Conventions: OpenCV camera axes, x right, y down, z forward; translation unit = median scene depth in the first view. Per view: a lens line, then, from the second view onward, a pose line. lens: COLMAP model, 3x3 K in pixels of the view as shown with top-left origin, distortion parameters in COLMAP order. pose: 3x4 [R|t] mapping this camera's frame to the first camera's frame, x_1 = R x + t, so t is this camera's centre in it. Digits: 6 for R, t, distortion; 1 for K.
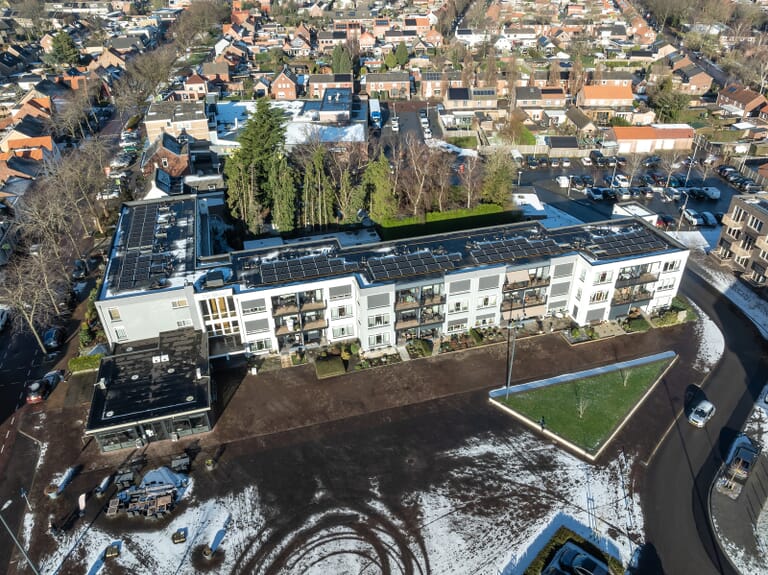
lens RADIAL K [[561.1, 0, 391.9], [0, 561.1, 291.9], [0, 0, 1]] dist [-0.047338, 0.015104]
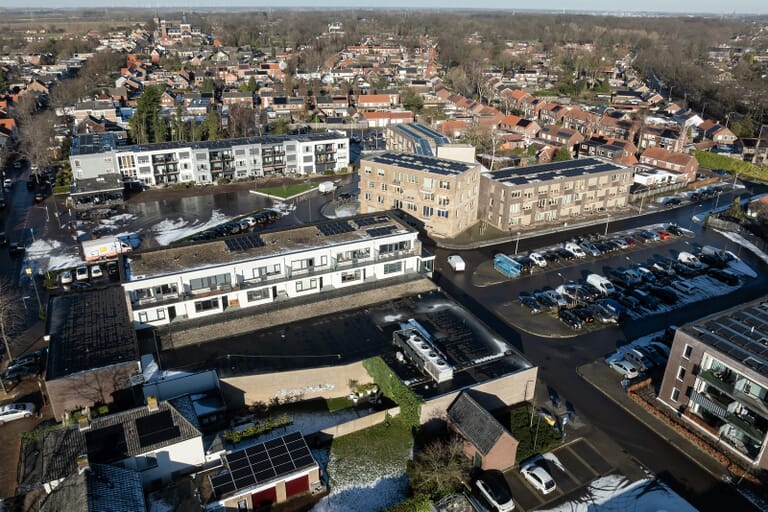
lens RADIAL K [[559.7, 0, 378.9], [0, 559.7, 256.8], [0, 0, 1]] dist [-0.034865, -0.006920]
pose [[0.987338, -0.049297, 0.150773, 0.307224], [0.071781, 0.986450, -0.147523, 0.755949], [-0.141458, 0.156478, 0.977499, -1.163585]]
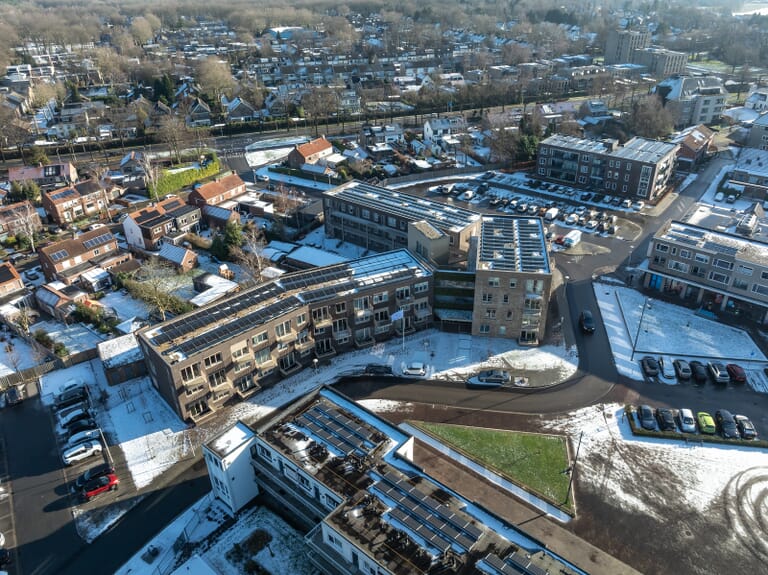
lens RADIAL K [[561.1, 0, 395.9], [0, 561.1, 279.1], [0, 0, 1]] dist [-0.047338, 0.015104]
pose [[-0.563750, -0.390777, 0.727654, -0.193832], [0.463980, 0.579015, 0.670421, -0.820214], [-0.683307, 0.715566, -0.145107, 0.956202]]
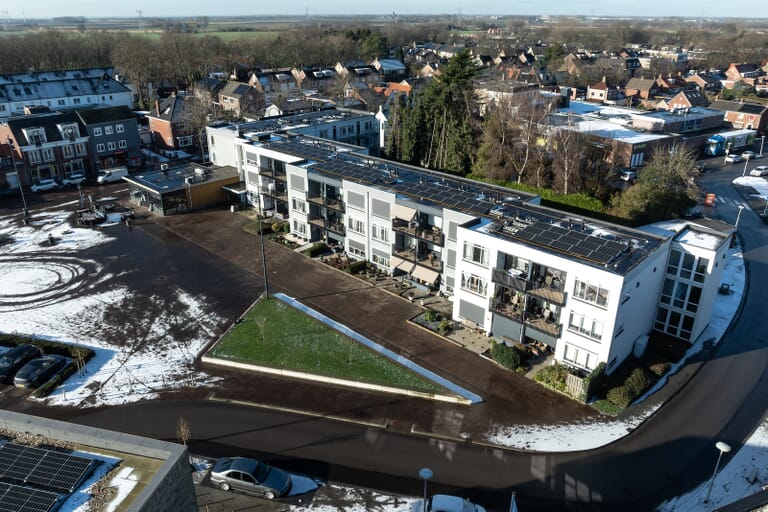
lens RADIAL K [[559.7, 0, 381.1], [0, 559.7, 251.1], [0, 0, 1]] dist [-0.034865, -0.006920]
pose [[0.503572, 0.348060, -0.790740, 0.873878], [-0.476365, 0.875419, 0.081966, -0.030106], [0.720758, 0.335404, 0.606640, 0.501539]]
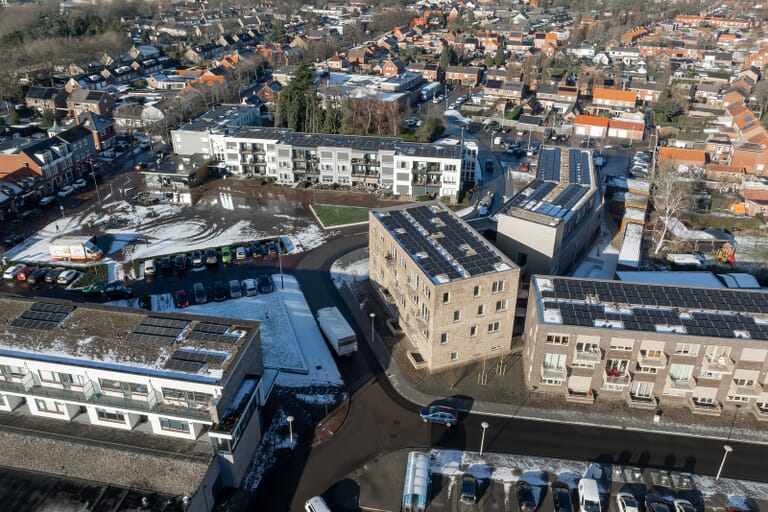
lens RADIAL K [[559.7, 0, 378.4], [0, 559.7, 215.9], [0, 0, 1]] dist [-0.034865, -0.006920]
pose [[0.897146, 0.194410, -0.396654, 1.047511], [-0.247058, 0.965201, -0.085725, 0.301779], [0.366185, 0.174904, 0.913957, -0.607840]]
